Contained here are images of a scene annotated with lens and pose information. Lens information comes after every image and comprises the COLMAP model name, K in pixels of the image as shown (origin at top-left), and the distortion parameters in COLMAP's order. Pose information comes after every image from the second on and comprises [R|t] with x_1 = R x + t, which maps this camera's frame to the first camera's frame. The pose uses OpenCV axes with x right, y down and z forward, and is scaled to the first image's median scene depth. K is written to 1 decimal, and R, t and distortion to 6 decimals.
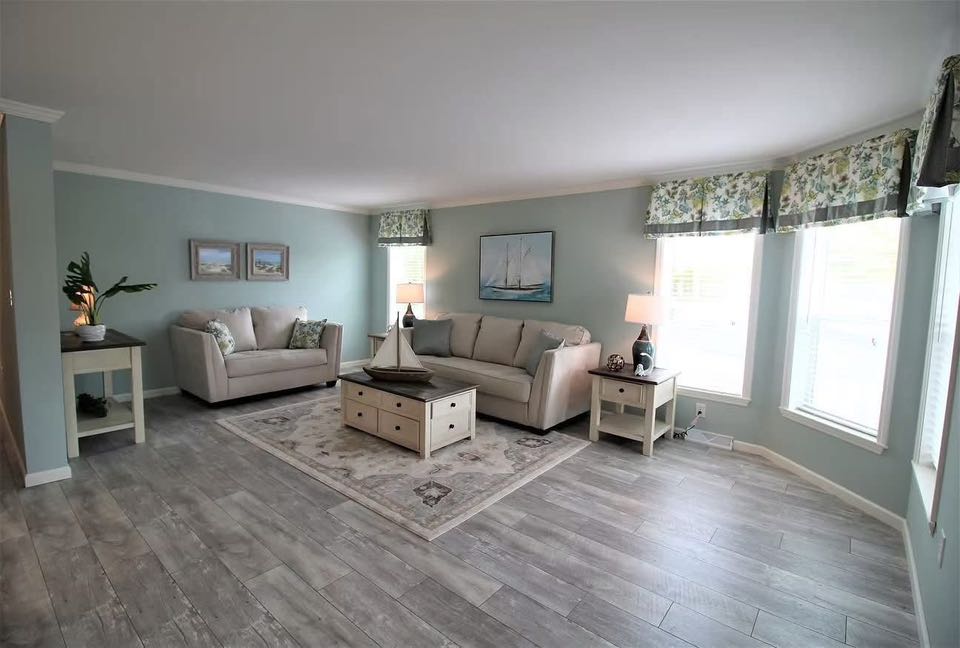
lens RADIAL K [[453.3, 0, 478.0], [0, 453.3, 322.4], [0, 0, 1]] dist [-0.005950, -0.006903]
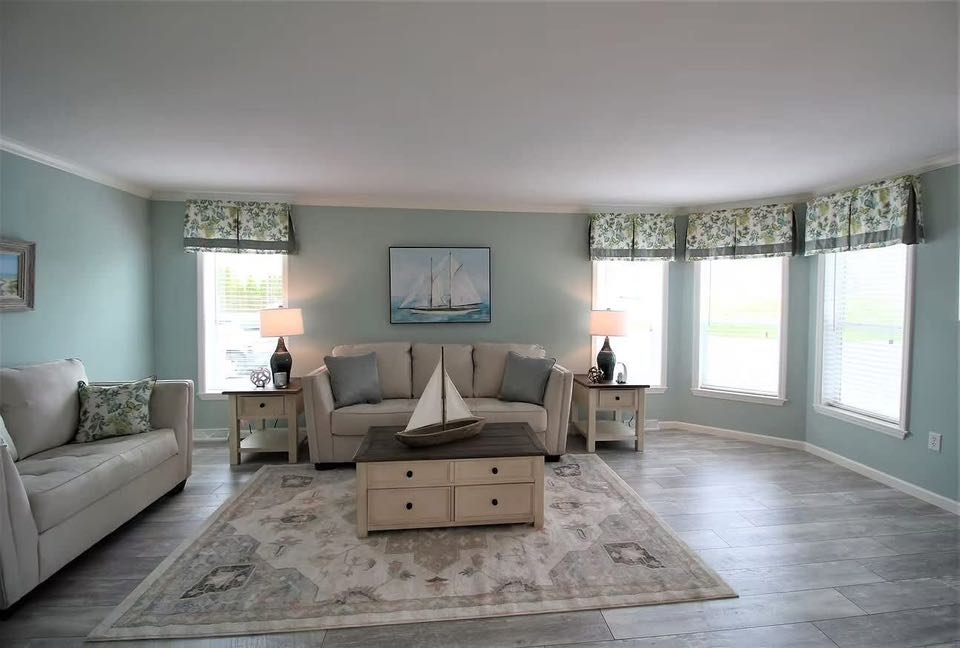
lens RADIAL K [[453.3, 0, 486.5], [0, 453.3, 319.5], [0, 0, 1]] dist [-0.005950, -0.006903]
pose [[0.686314, -0.052971, 0.725374, -0.659426], [0.081459, 0.996667, -0.004290, -0.059214], [-0.722729, 0.062032, 0.688342, 0.445658]]
